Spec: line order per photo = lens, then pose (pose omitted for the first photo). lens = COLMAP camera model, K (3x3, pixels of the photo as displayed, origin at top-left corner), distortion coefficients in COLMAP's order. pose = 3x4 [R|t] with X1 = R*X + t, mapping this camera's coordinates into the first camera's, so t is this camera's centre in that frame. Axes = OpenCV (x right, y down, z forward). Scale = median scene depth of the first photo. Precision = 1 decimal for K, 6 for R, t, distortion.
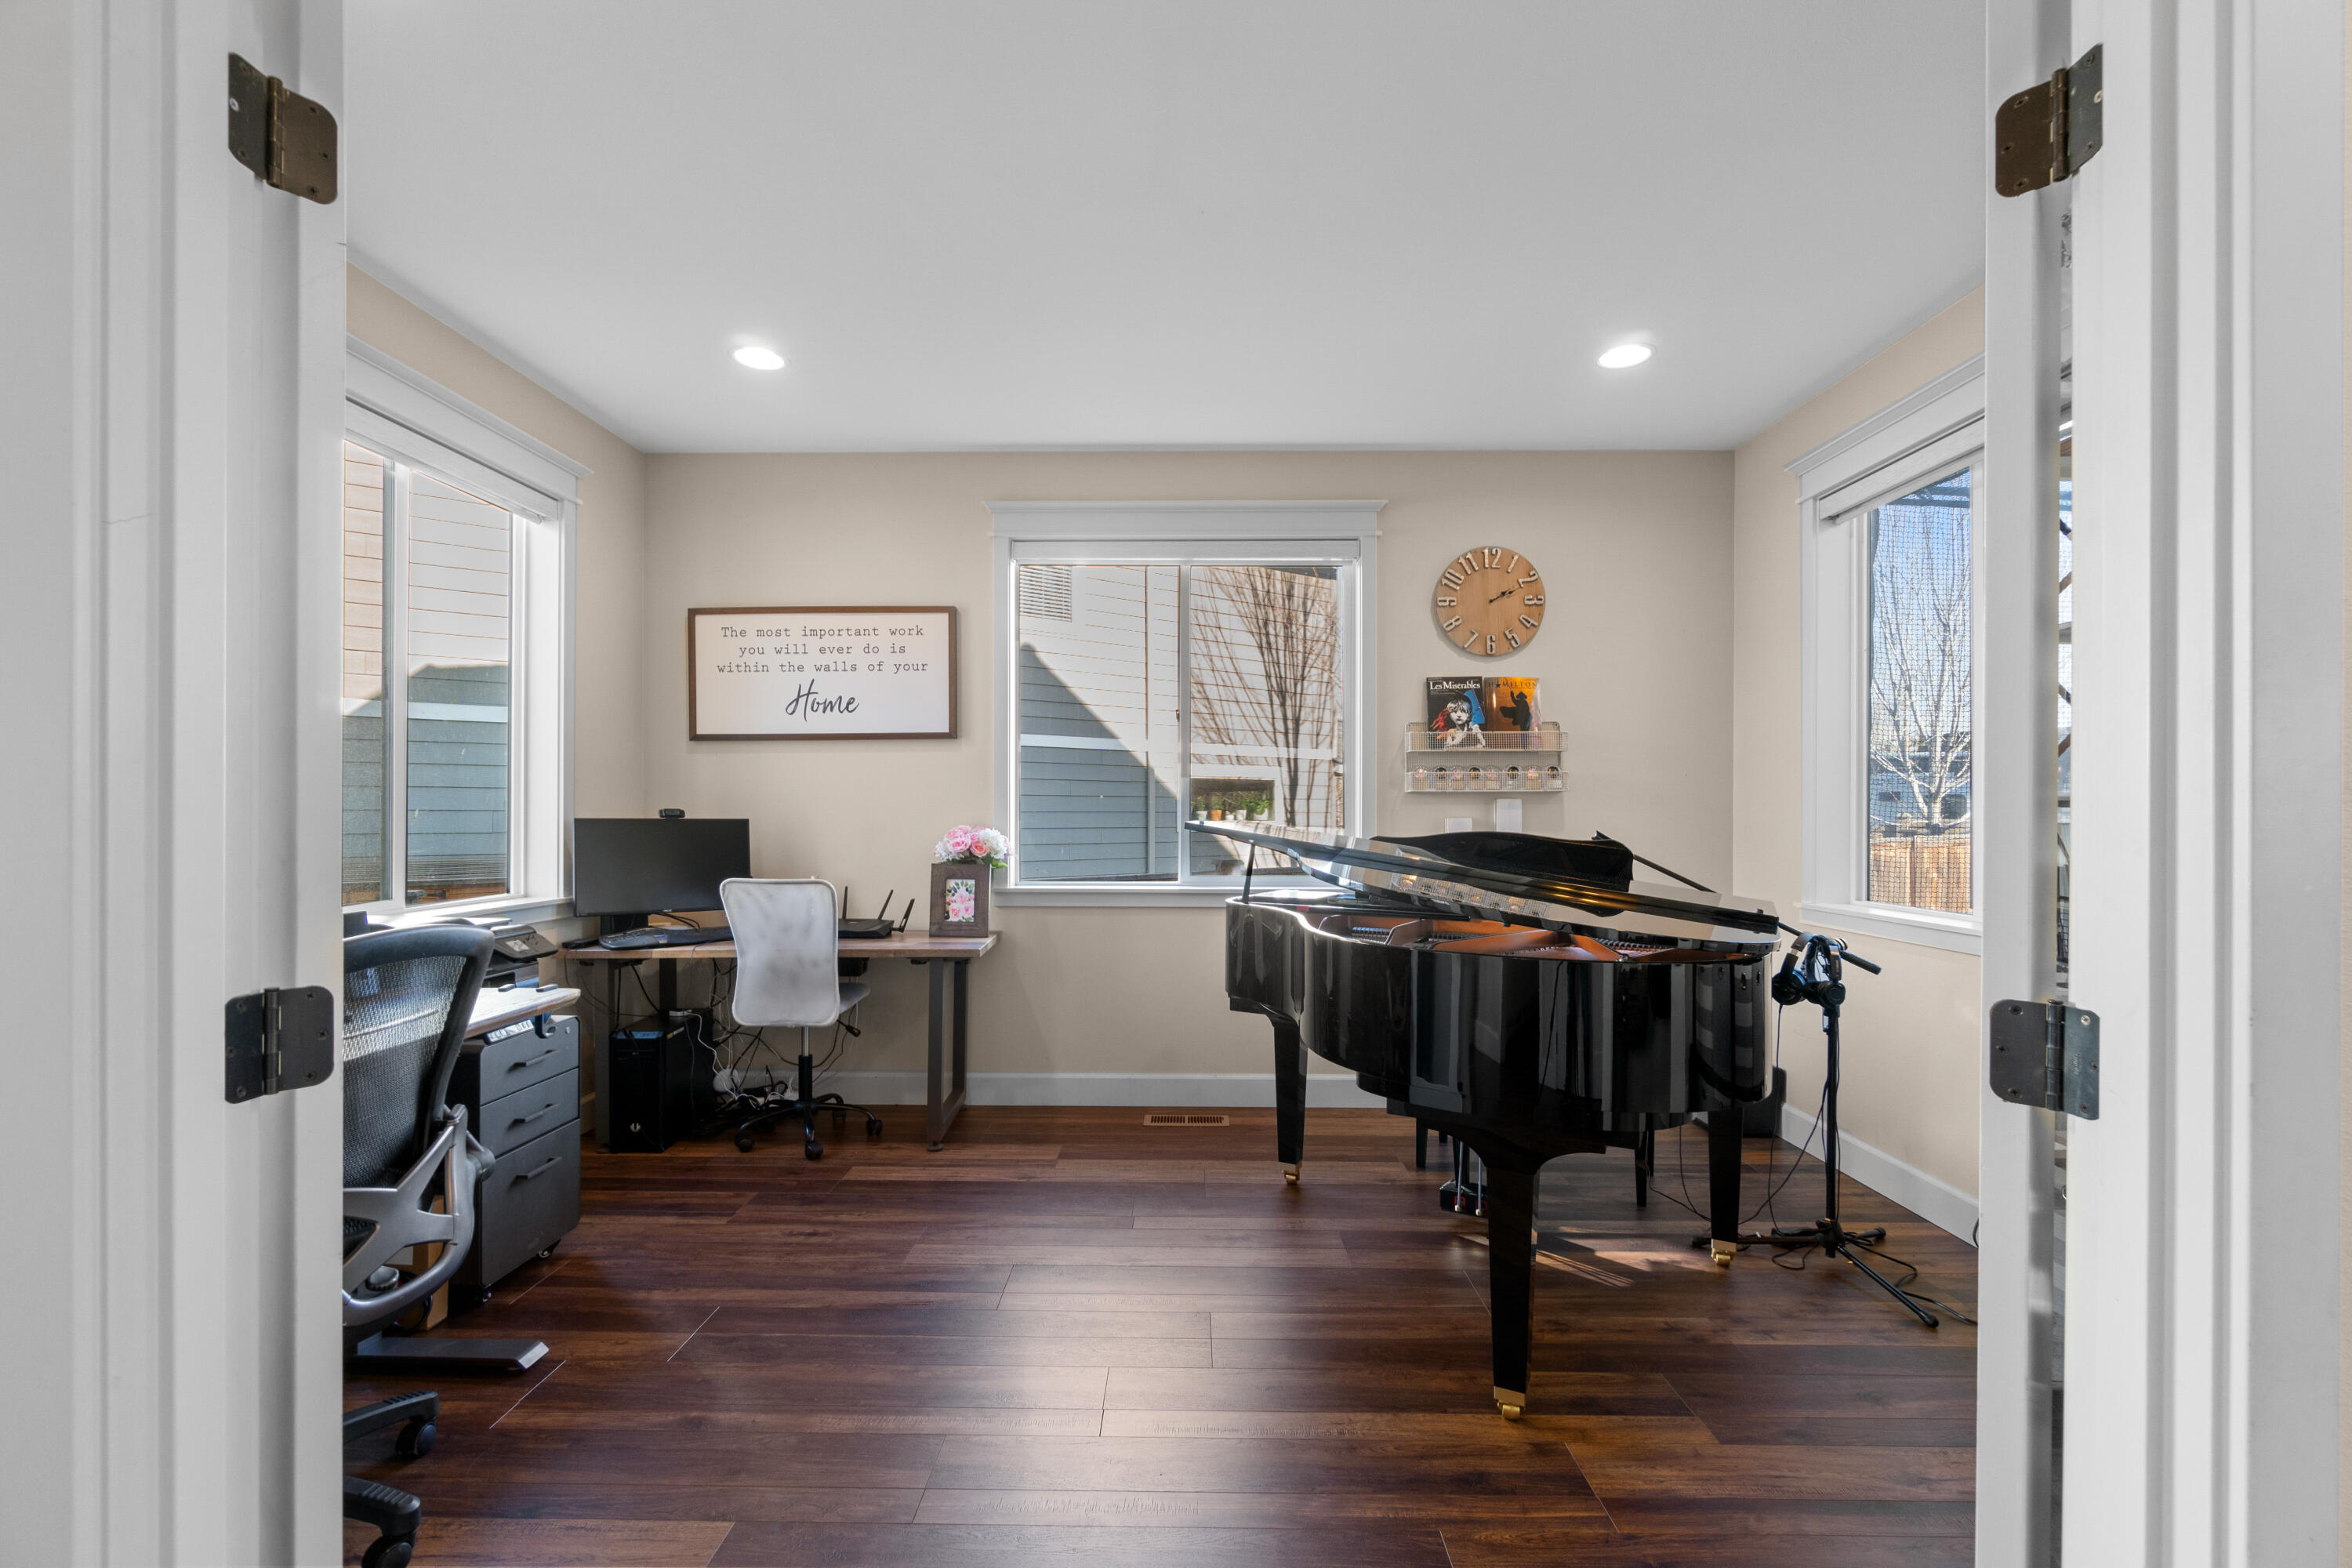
lens RADIAL K [[1021.7, 0, 1187.8], [0, 1021.7, 790.5], [0, 0, 1]] dist [0.000742, -0.000161]
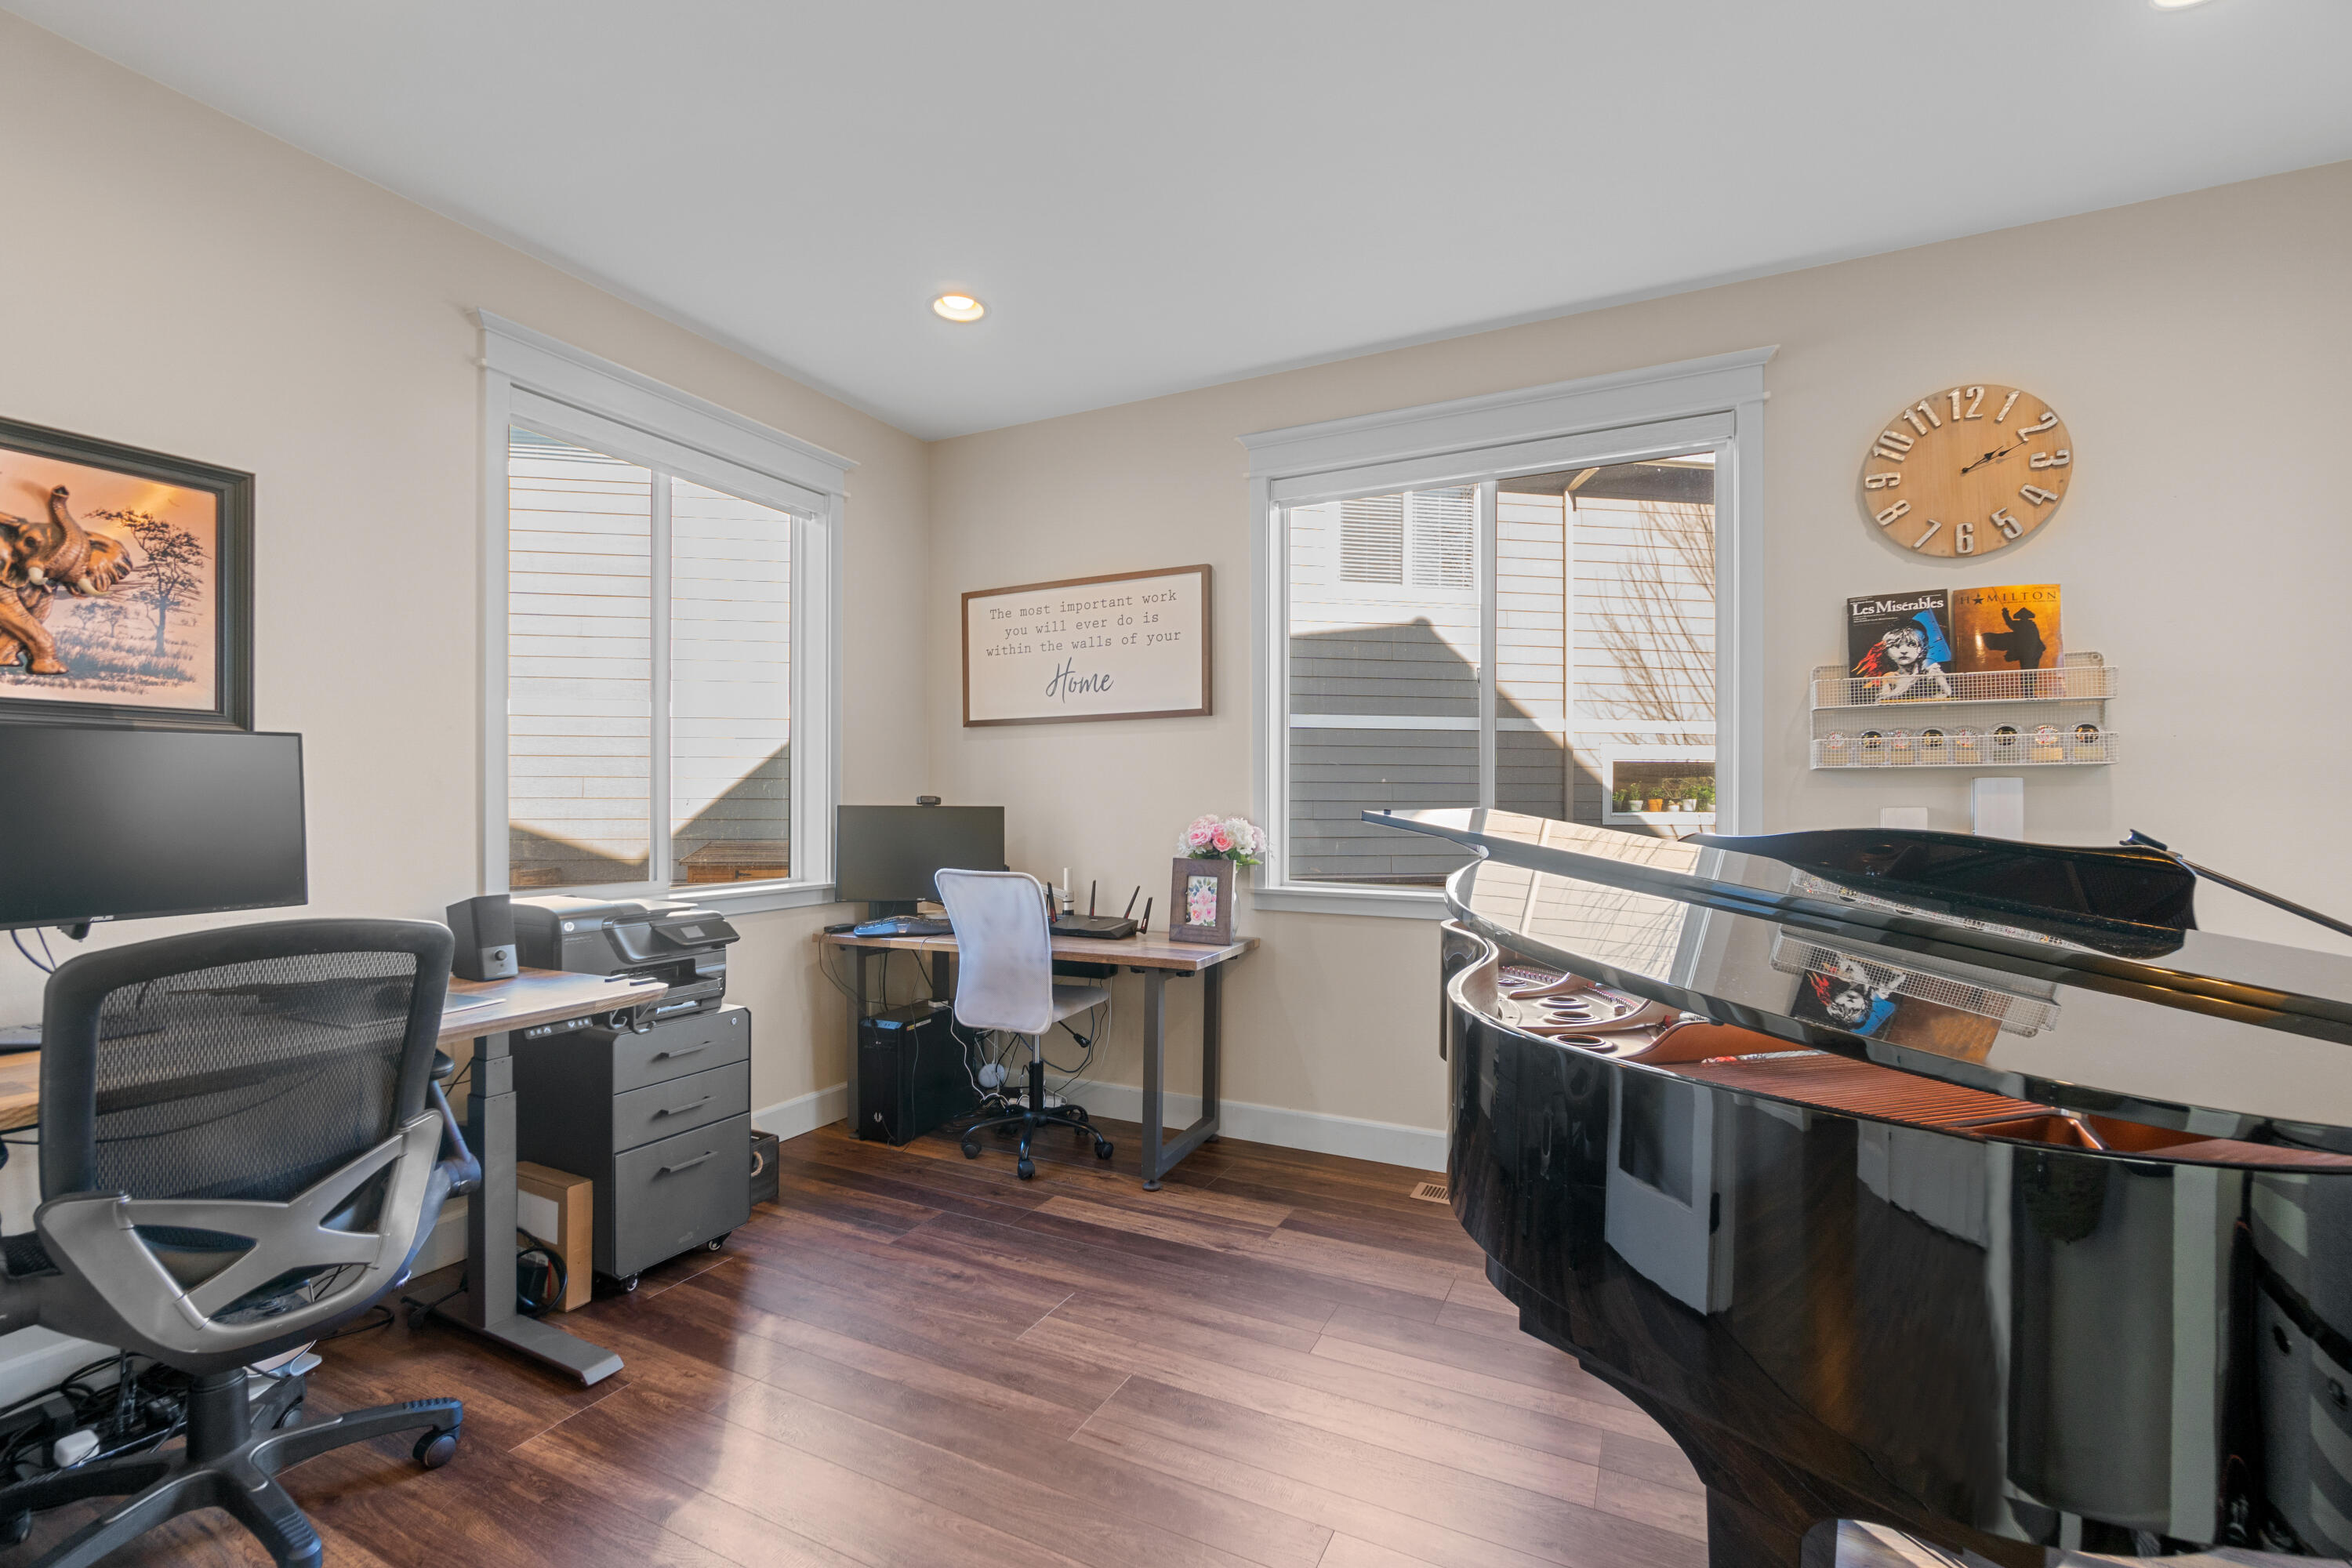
lens RADIAL K [[1021.7, 0, 1187.8], [0, 1021.7, 790.5], [0, 0, 1]] dist [0.000742, -0.000161]
pose [[0.898973, -0.004857, -0.437977, 0.140149], [0.008898, 0.999935, 0.007175, 0.007189], [0.437913, -0.010347, 0.898958, 0.208738]]
